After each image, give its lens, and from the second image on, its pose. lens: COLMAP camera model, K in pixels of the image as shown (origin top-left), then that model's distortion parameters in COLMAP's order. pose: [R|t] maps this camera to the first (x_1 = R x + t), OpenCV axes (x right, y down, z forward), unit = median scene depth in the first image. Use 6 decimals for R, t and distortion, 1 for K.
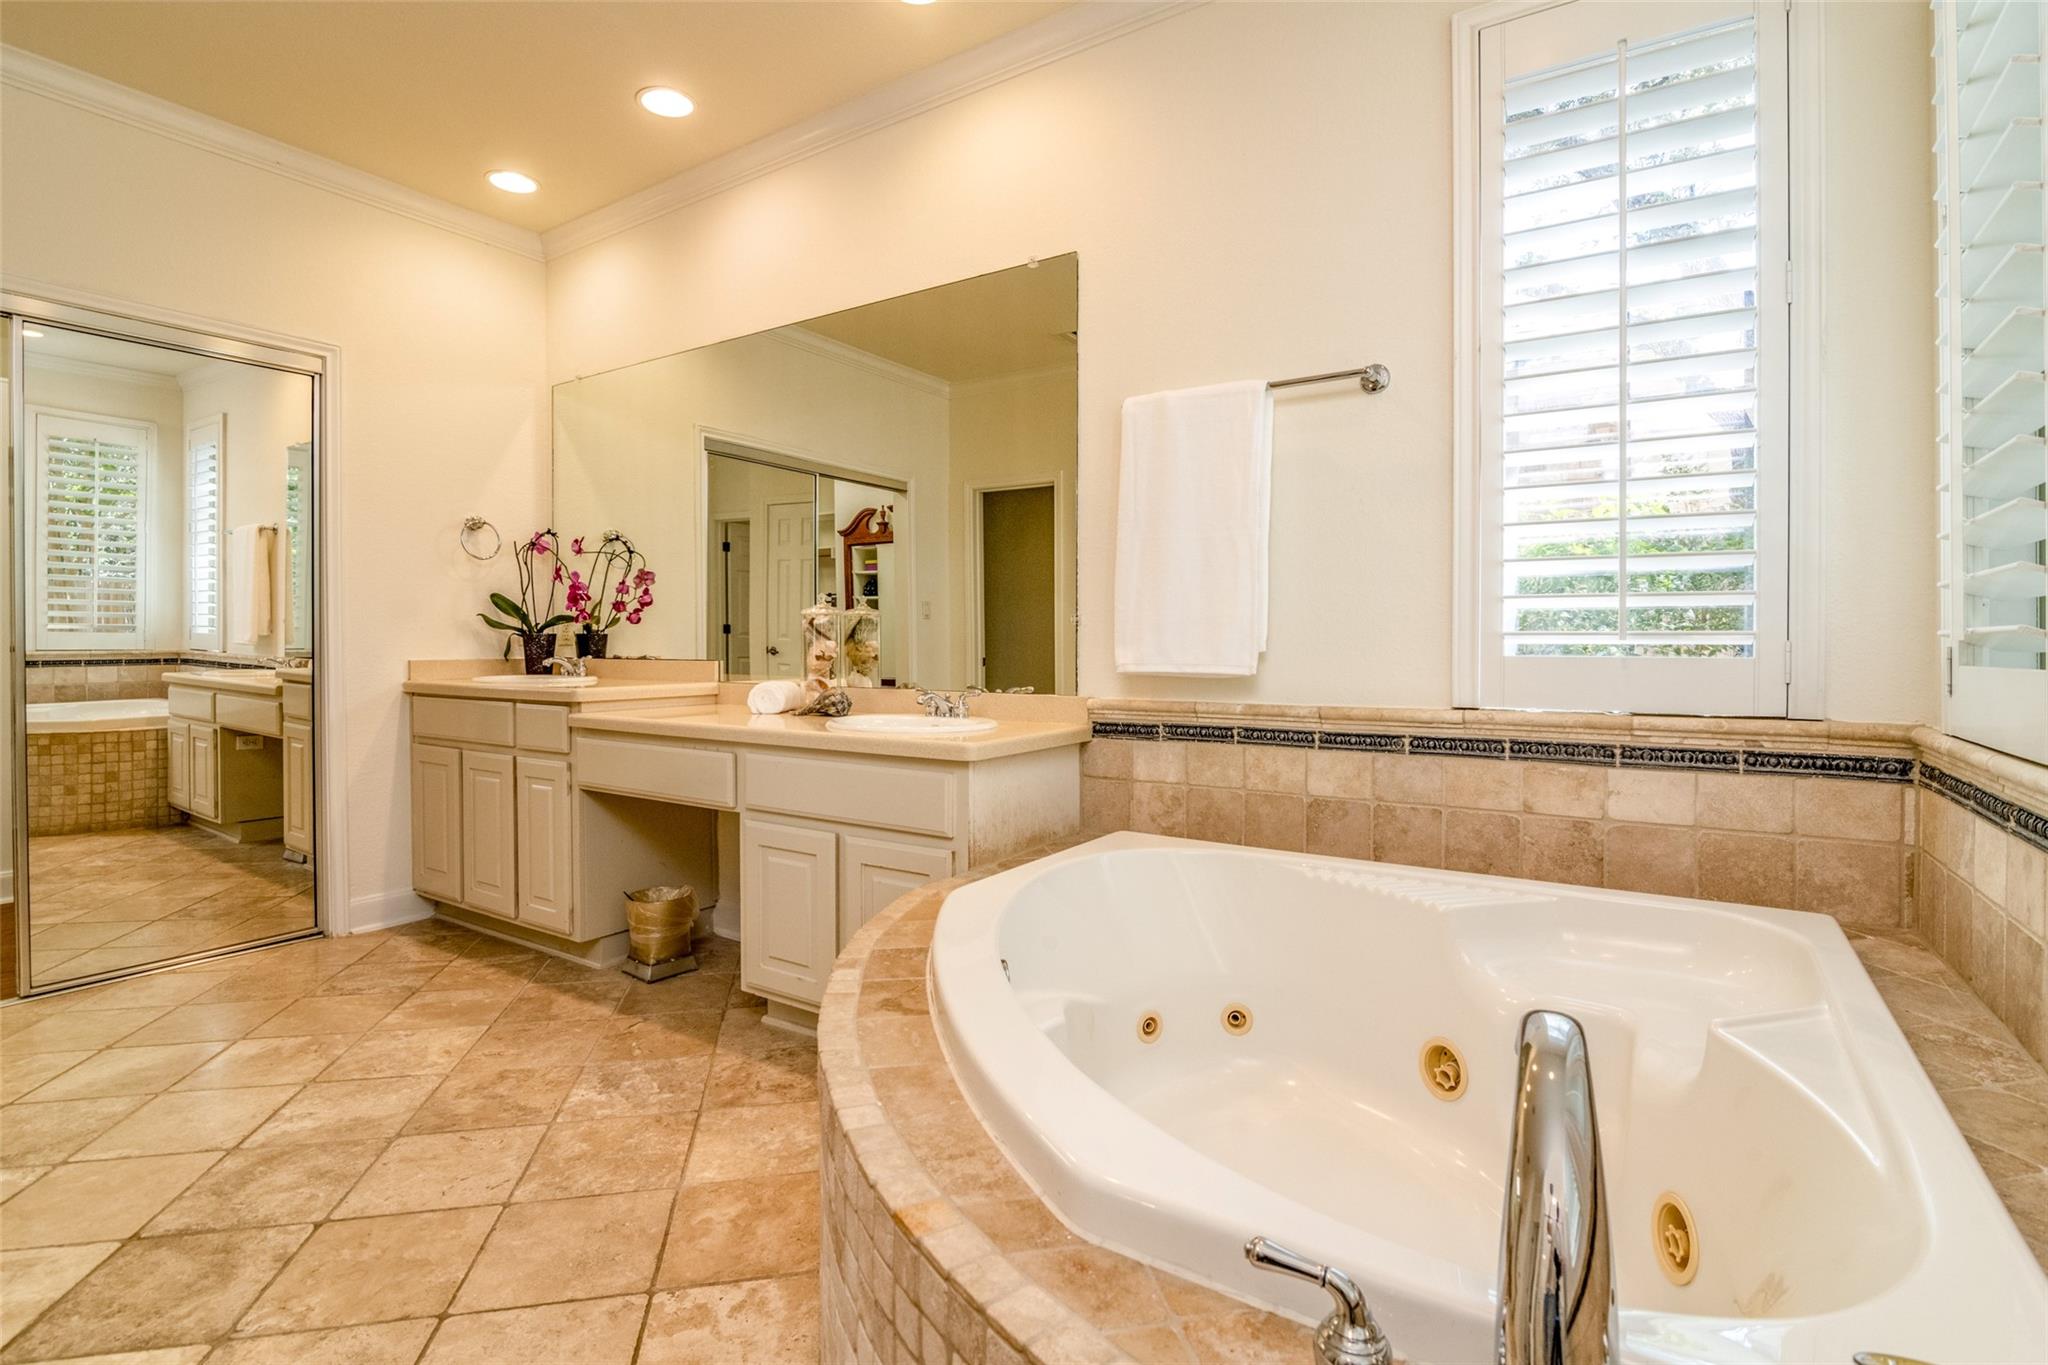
lens RADIAL K [[959.6, 0, 1019.5], [0, 959.6, 651.4], [0, 0, 1]] dist [-0.021722, 0.001791]
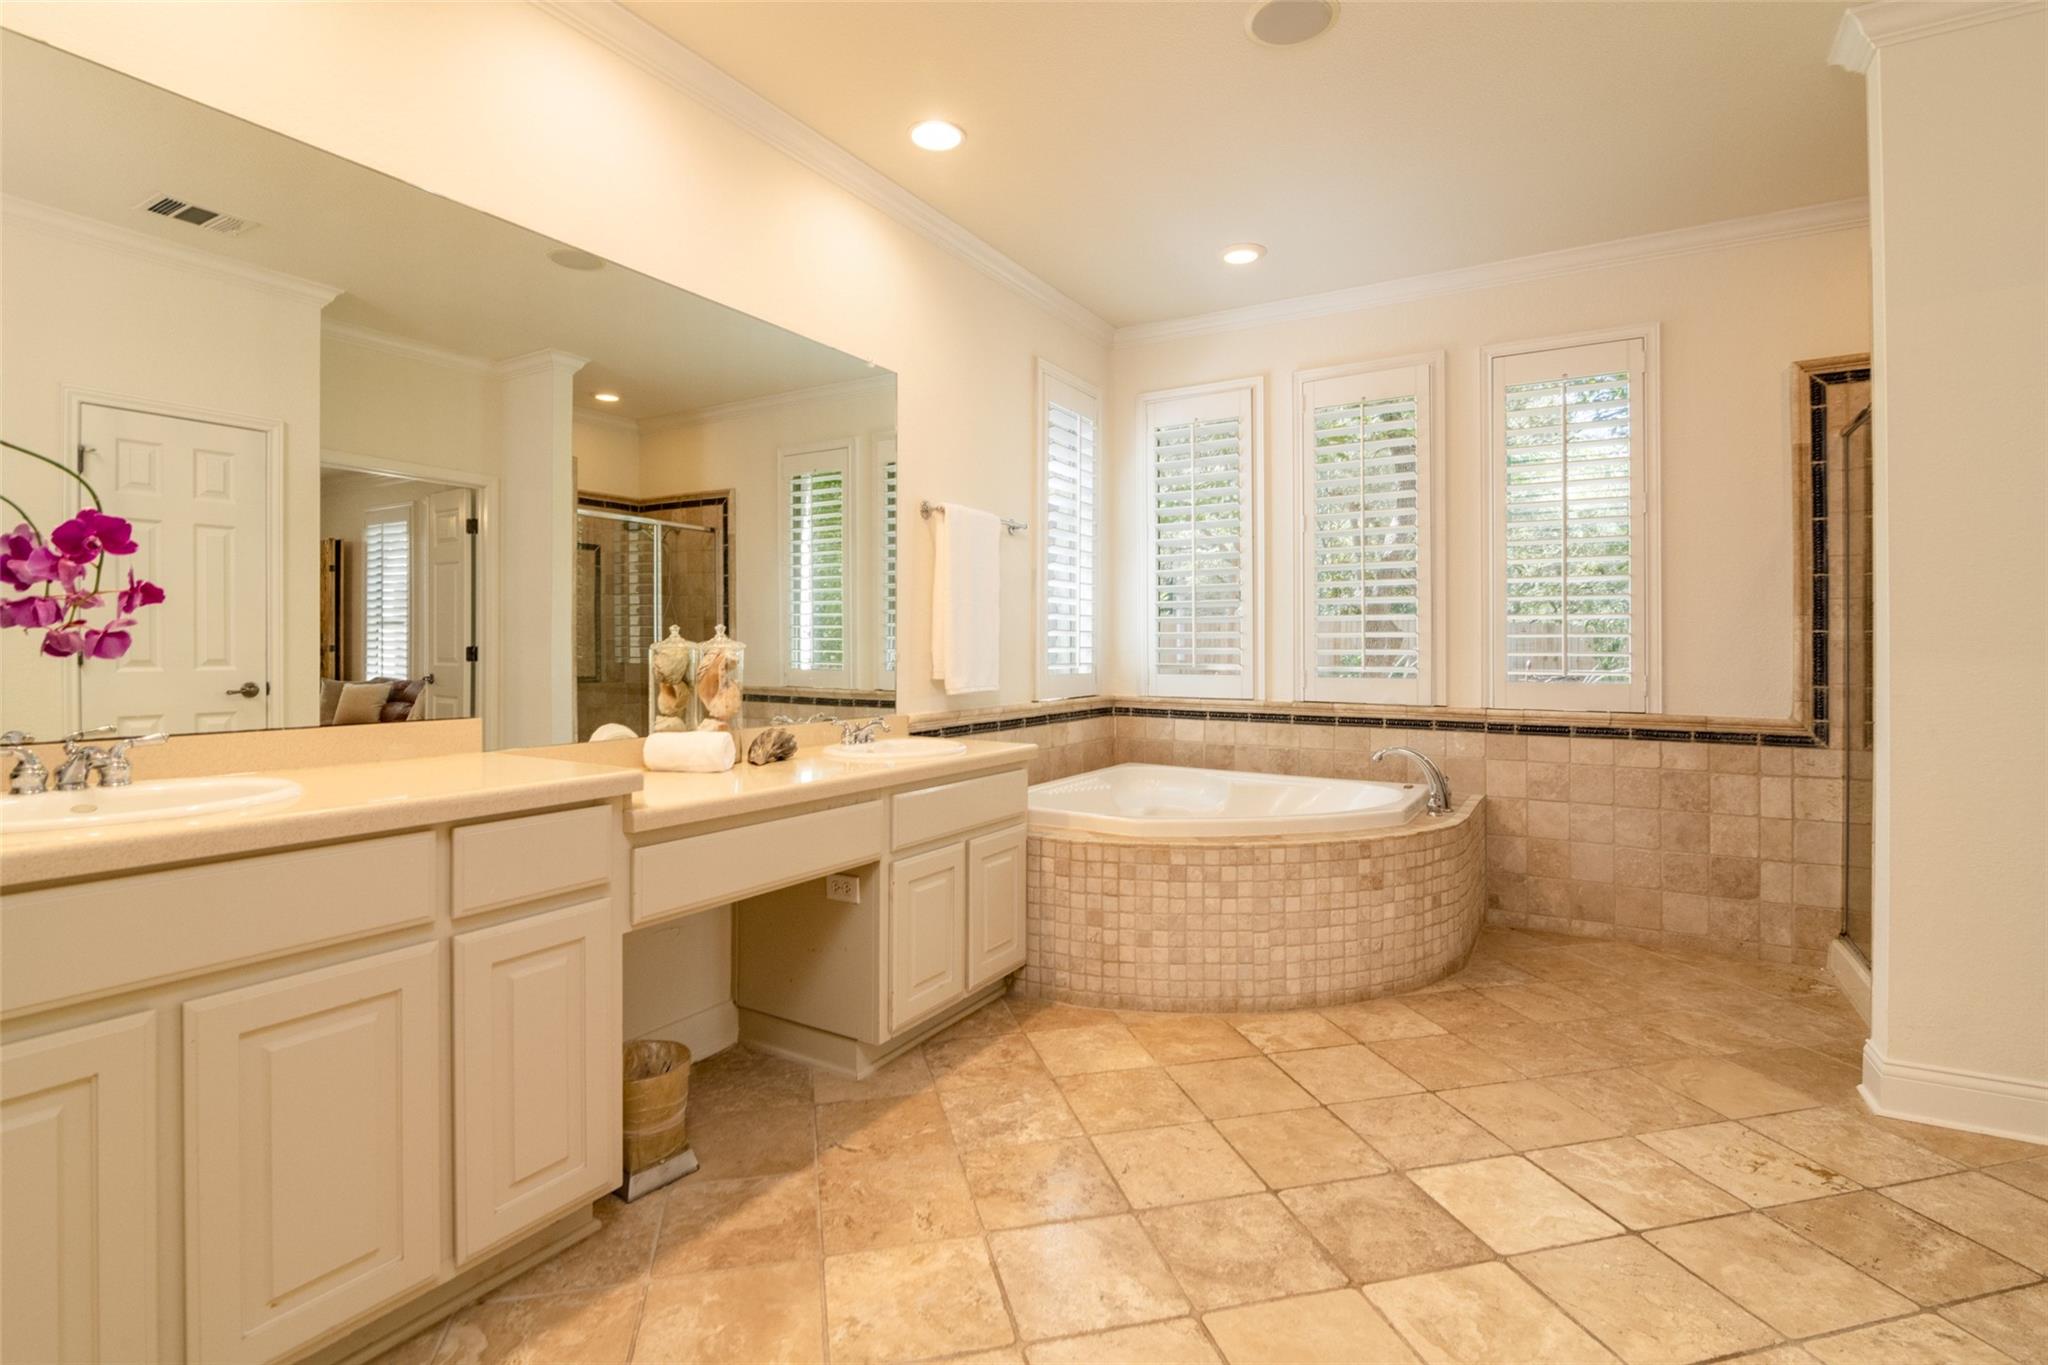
lens RADIAL K [[959.6, 0, 1028.1], [0, 959.6, 664.7], [0, 0, 1]] dist [-0.021722, 0.001791]
pose [[-0.042152, -0.011846, 0.999041, -1.566875], [0.011051, 0.999863, 0.012322, -0.044777], [-0.999050, 0.011560, -0.042015, 1.115615]]
